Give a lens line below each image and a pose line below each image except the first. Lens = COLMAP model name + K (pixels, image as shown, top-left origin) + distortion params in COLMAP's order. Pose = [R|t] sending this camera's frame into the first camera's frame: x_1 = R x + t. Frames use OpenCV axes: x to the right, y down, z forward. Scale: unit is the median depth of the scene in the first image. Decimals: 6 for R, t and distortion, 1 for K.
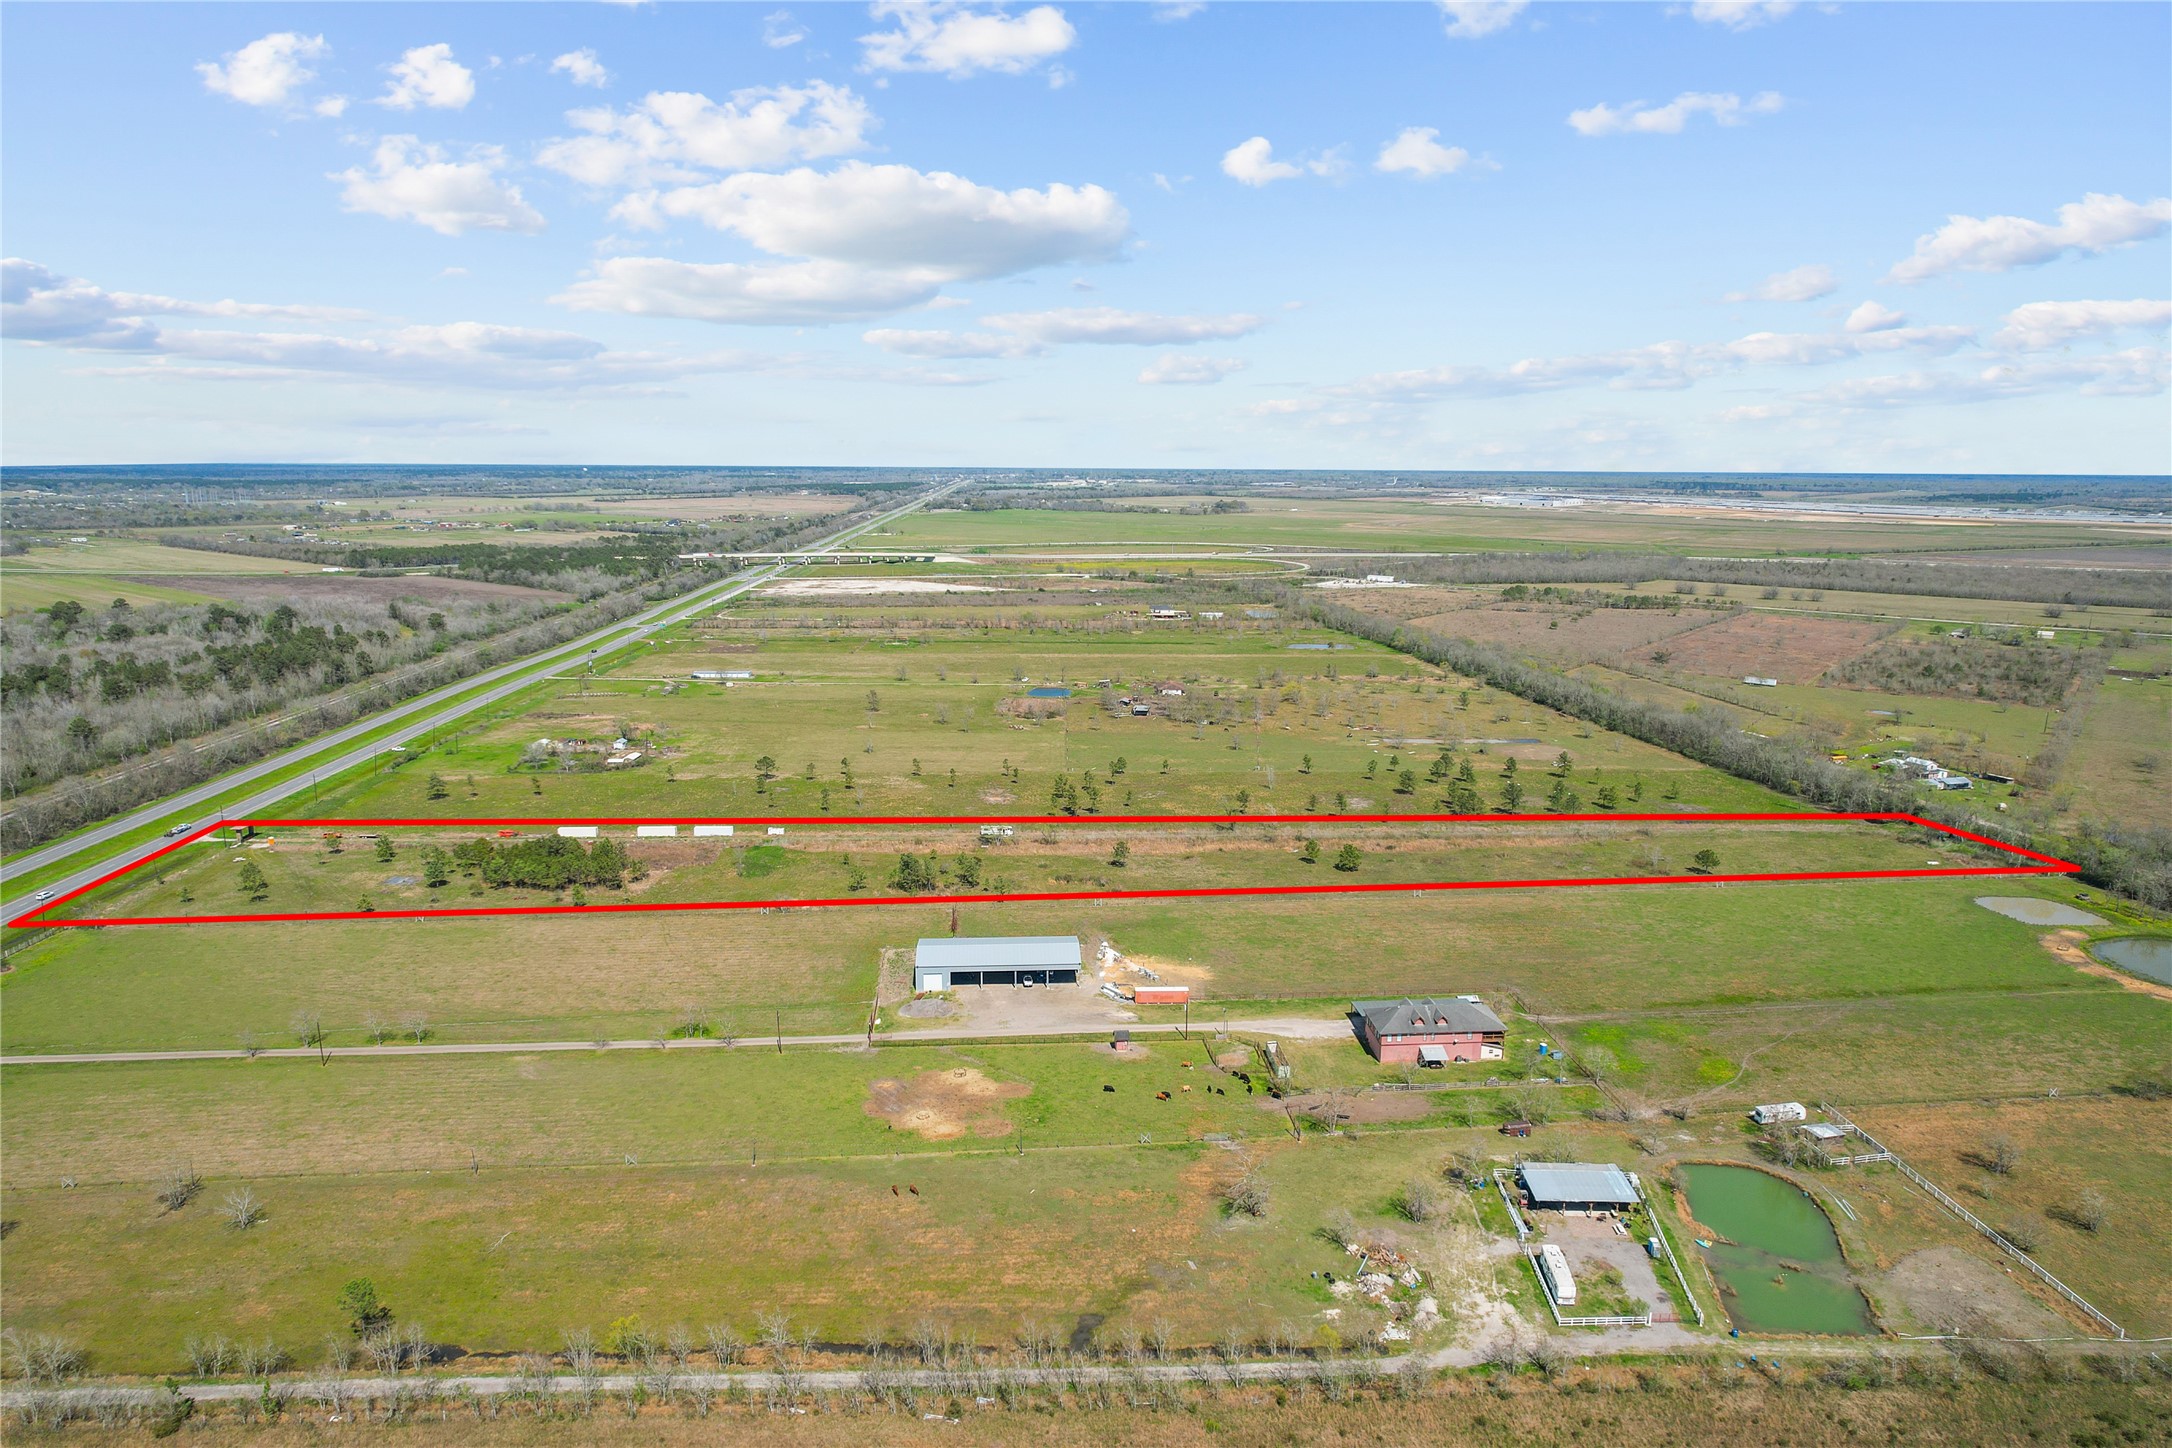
lens RADIAL K [[1392.2, 0, 1086.0], [0, 1392.2, 724.0], [0, 0, 1]] dist [-0.074323, 0.070830]
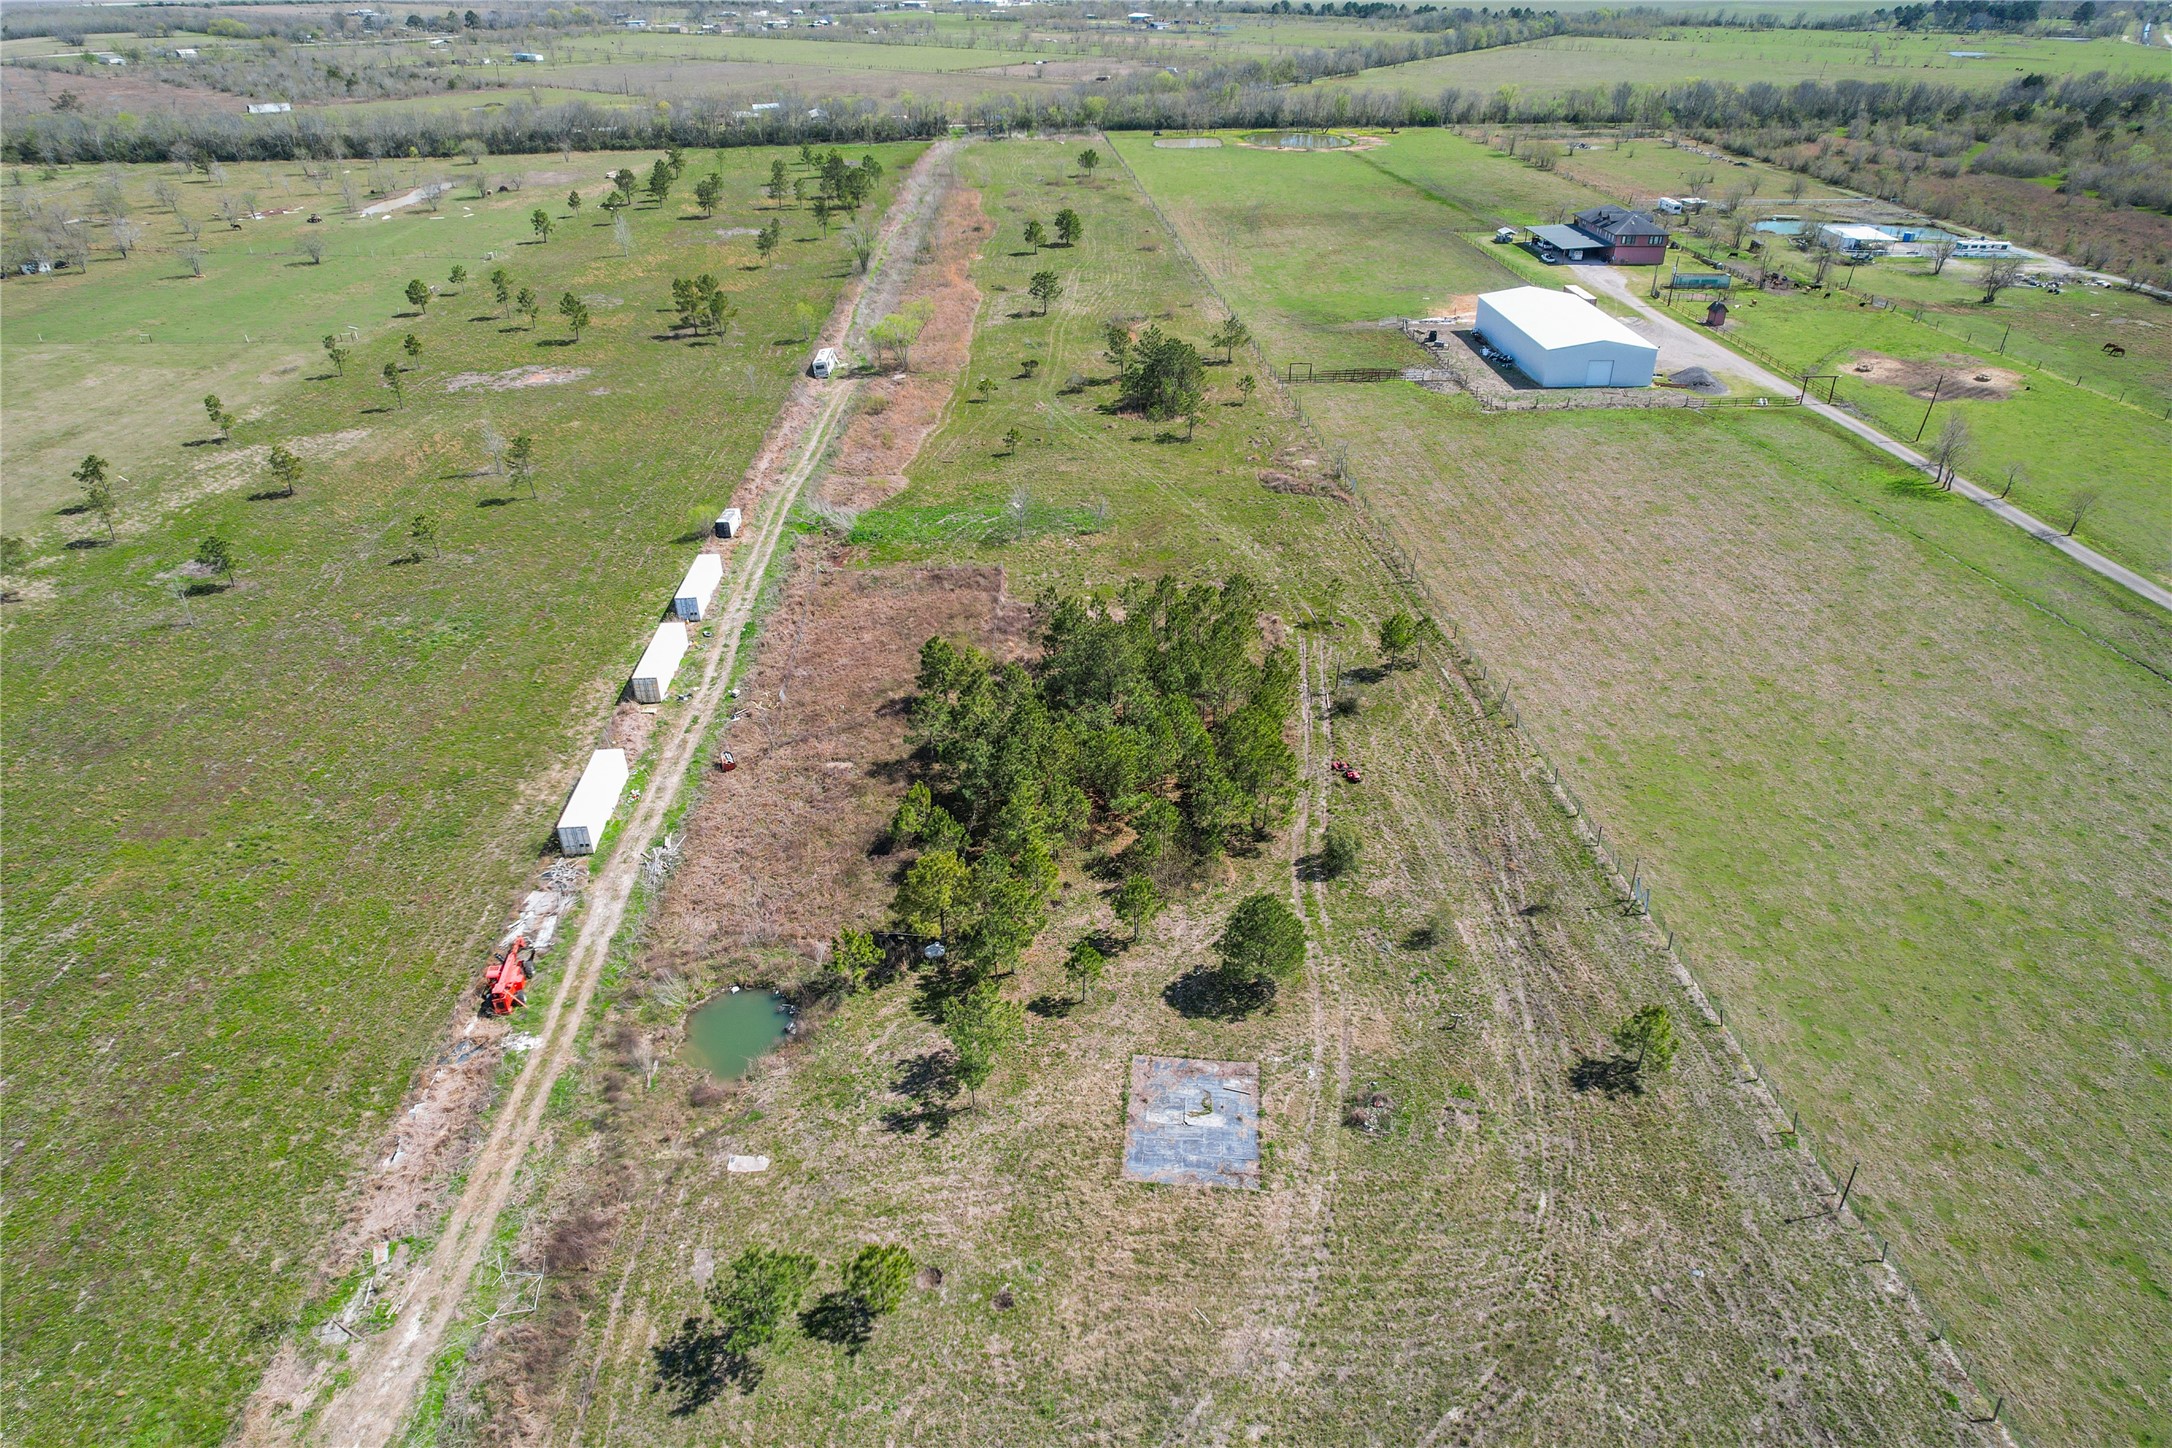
lens RADIAL K [[1392.2, 0, 1086.0], [0, 1392.2, 724.0], [0, 0, 1]] dist [-0.074323, 0.070830]
pose [[0.011474, -0.503045, 0.864184, -0.863072], [0.191178, 0.849402, 0.491902, -0.066817], [-0.981488, 0.159569, 0.105917, 1.292039]]
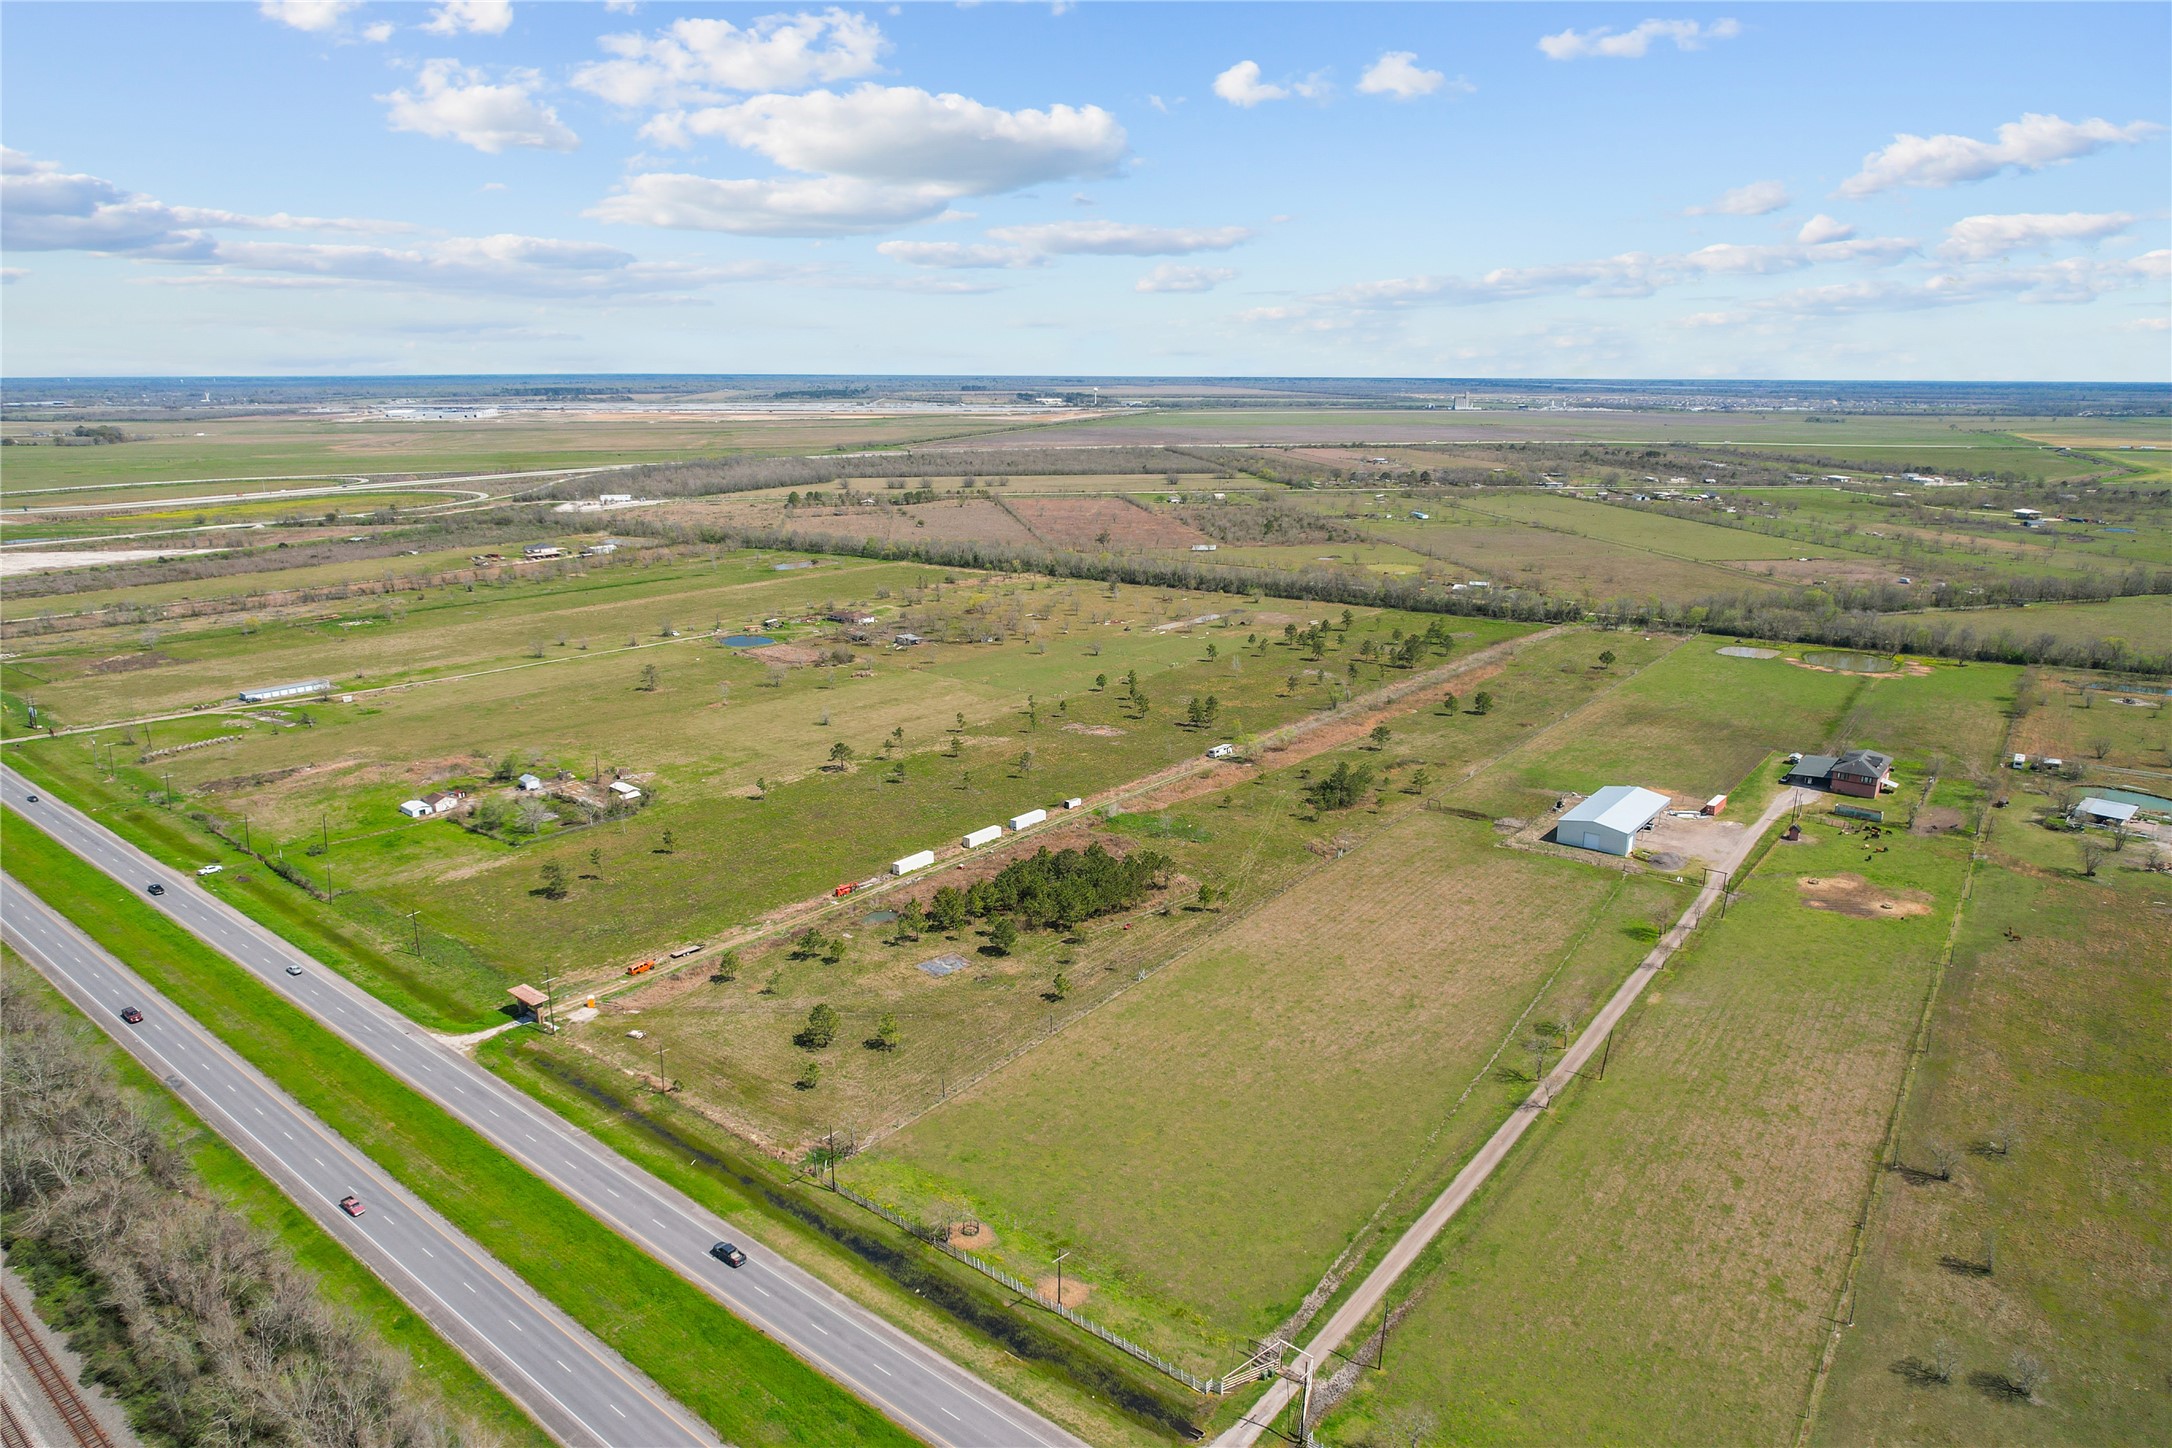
lens RADIAL K [[1392.2, 0, 1086.0], [0, 1392.2, 724.0], [0, 0, 1]] dist [-0.074323, 0.070830]
pose [[0.666602, -0.192177, 0.720215, -1.254011], [0.144677, 0.981178, 0.127904, -0.124794], [-0.731239, 0.018938, 0.681858, 0.577816]]
